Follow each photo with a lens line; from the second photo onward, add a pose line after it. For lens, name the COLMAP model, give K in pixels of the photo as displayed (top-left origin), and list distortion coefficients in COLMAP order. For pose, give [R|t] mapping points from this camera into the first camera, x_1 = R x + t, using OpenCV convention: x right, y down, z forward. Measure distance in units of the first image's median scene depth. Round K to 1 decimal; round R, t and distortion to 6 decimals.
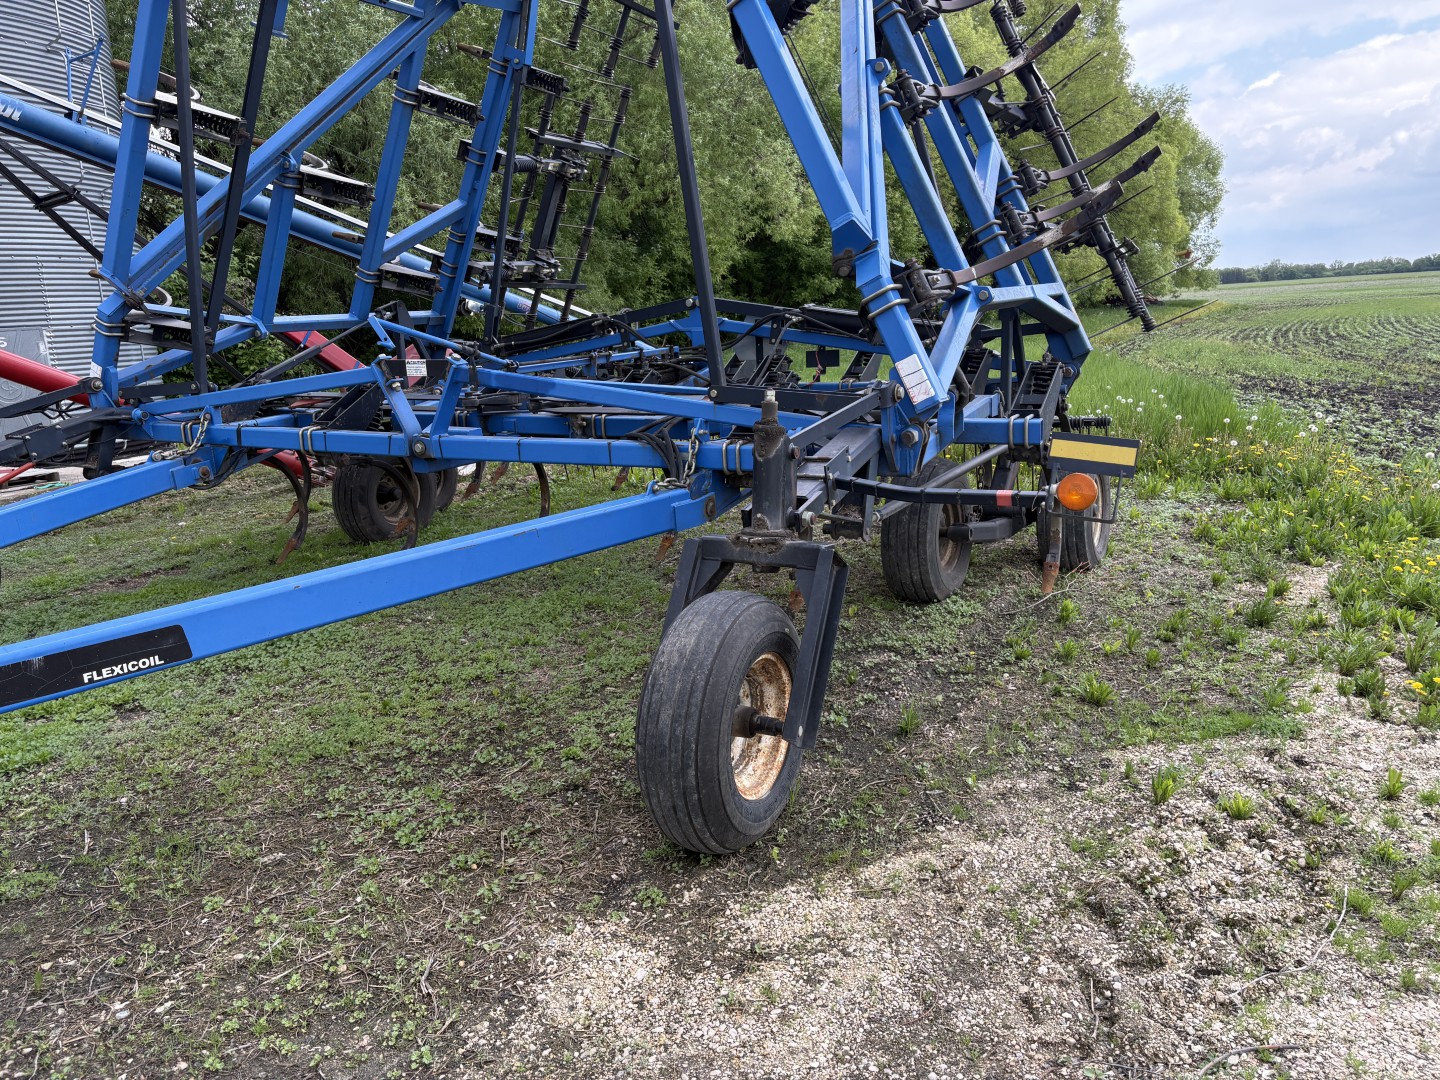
lens RADIAL K [[1088.1, 0, 715.2], [0, 1088.1, 530.4], [0, 0, 1]] dist [0.055161, -0.058860]
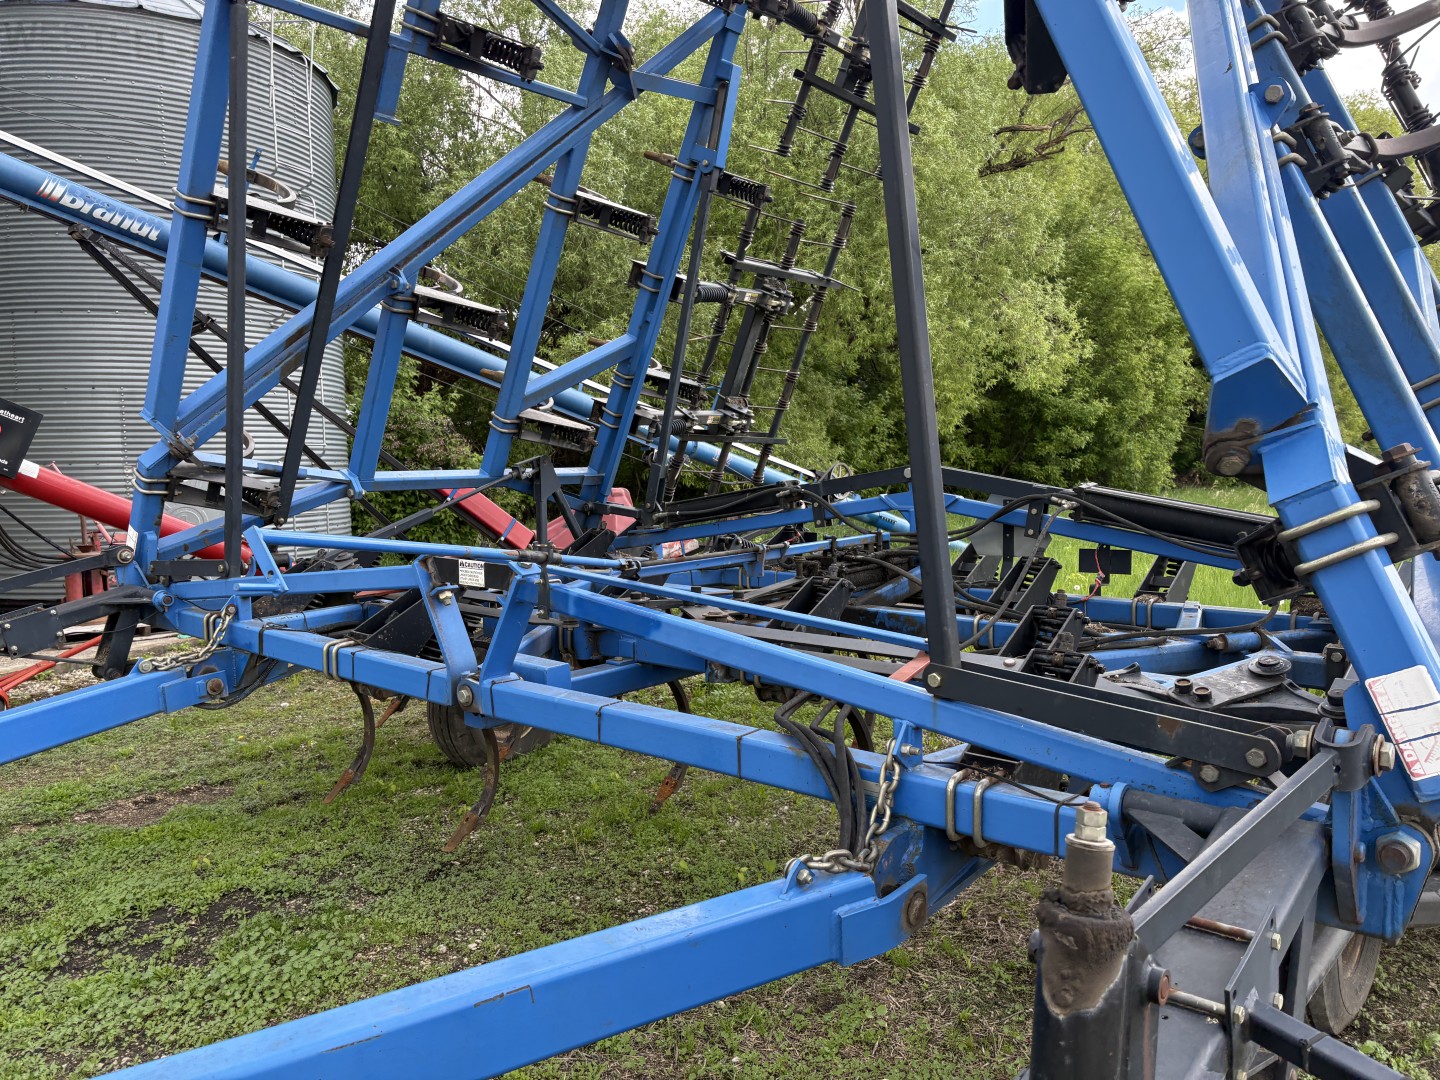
lens RADIAL K [[1088.1, 0, 715.2], [0, 1088.1, 530.4], [0, 0, 1]] dist [0.055161, -0.058860]
pose [[0.977743, 0.050056, -0.203746, -0.000989], [-0.075440, 0.990049, -0.118789, -0.115414], [0.195773, 0.131516, 0.971790, 0.425489]]
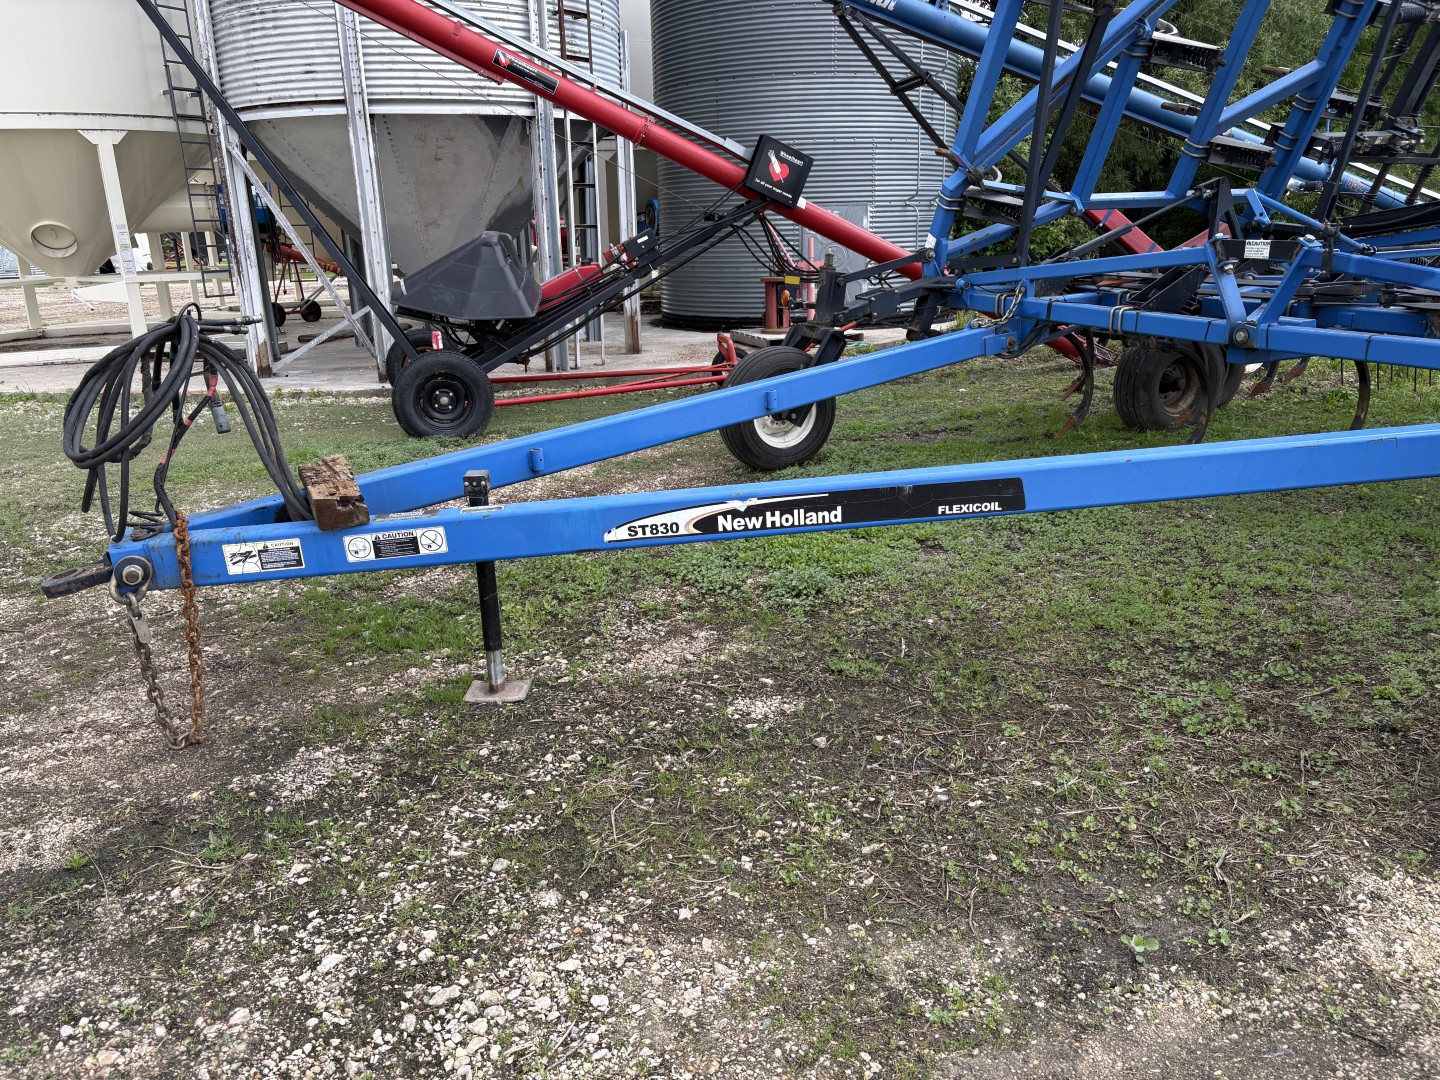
lens RADIAL K [[1088.1, 0, 715.2], [0, 1088.1, 530.4], [0, 0, 1]] dist [0.055161, -0.058860]
pose [[0.796013, 0.191341, -0.574240, -0.061381], [-0.132319, 0.980782, 0.143383, 0.013832], [0.590640, -0.038152, 0.806033, -0.036423]]
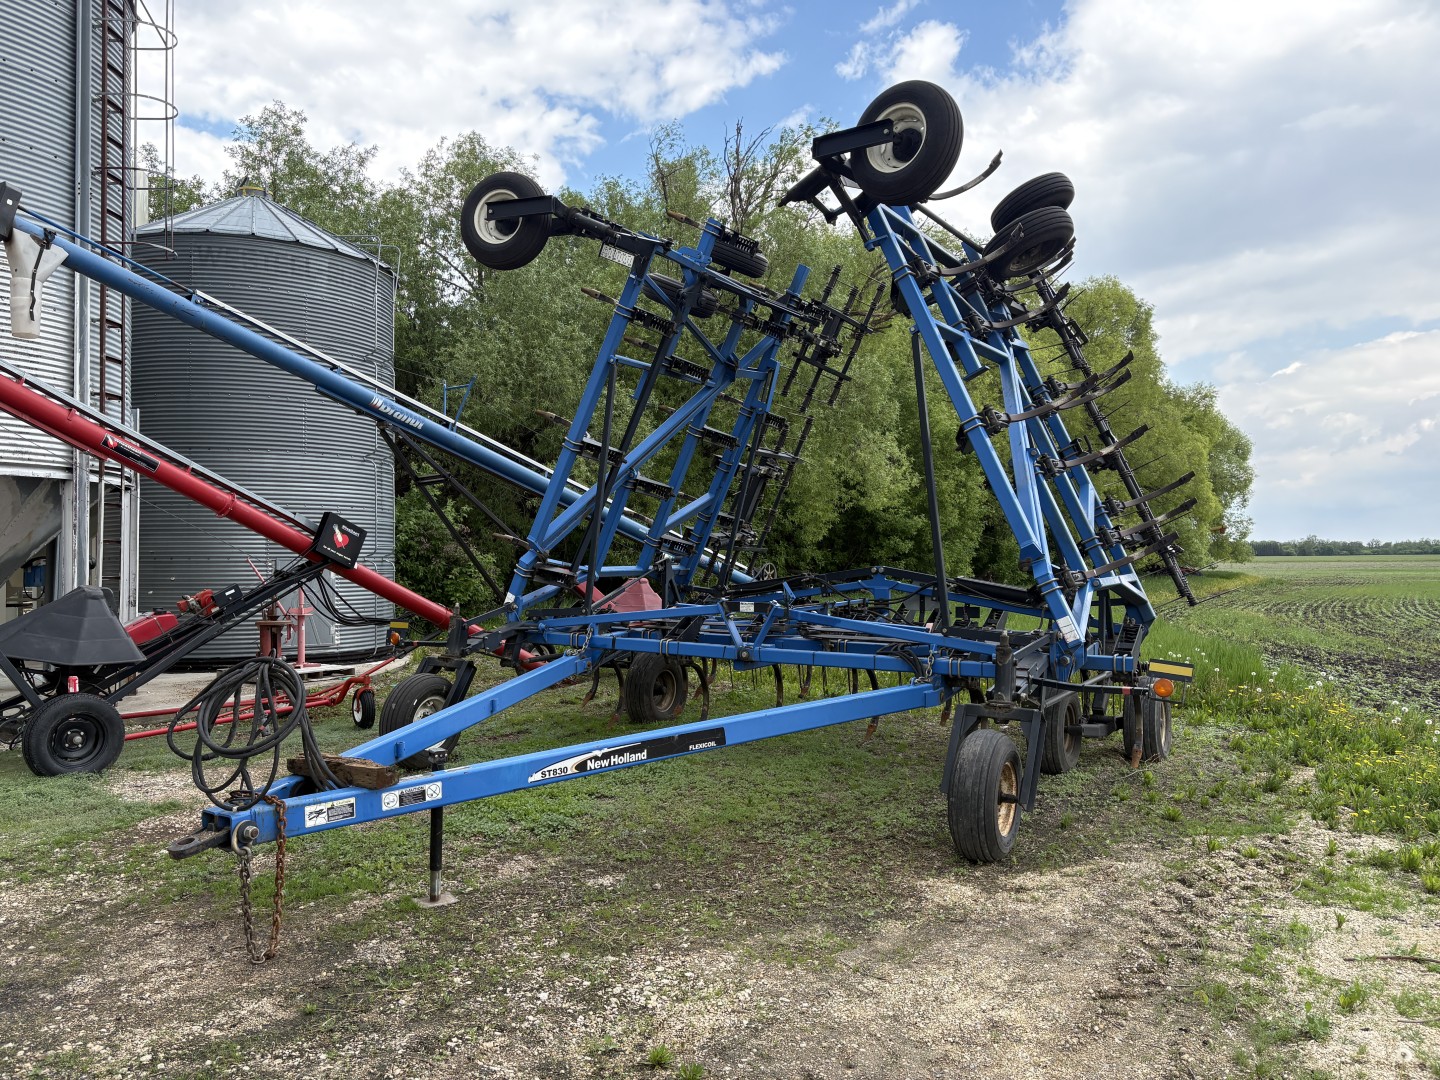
lens RADIAL K [[1089.4, 0, 717.6], [0, 1089.4, 545.6], [0, 0, 1]] dist [0.059126, -0.063831]
pose [[0.998243, 0.048224, -0.034415, -0.285927], [-0.054271, 0.977320, -0.204698, 0.110734], [0.023763, 0.206206, 0.978220, -0.698594]]
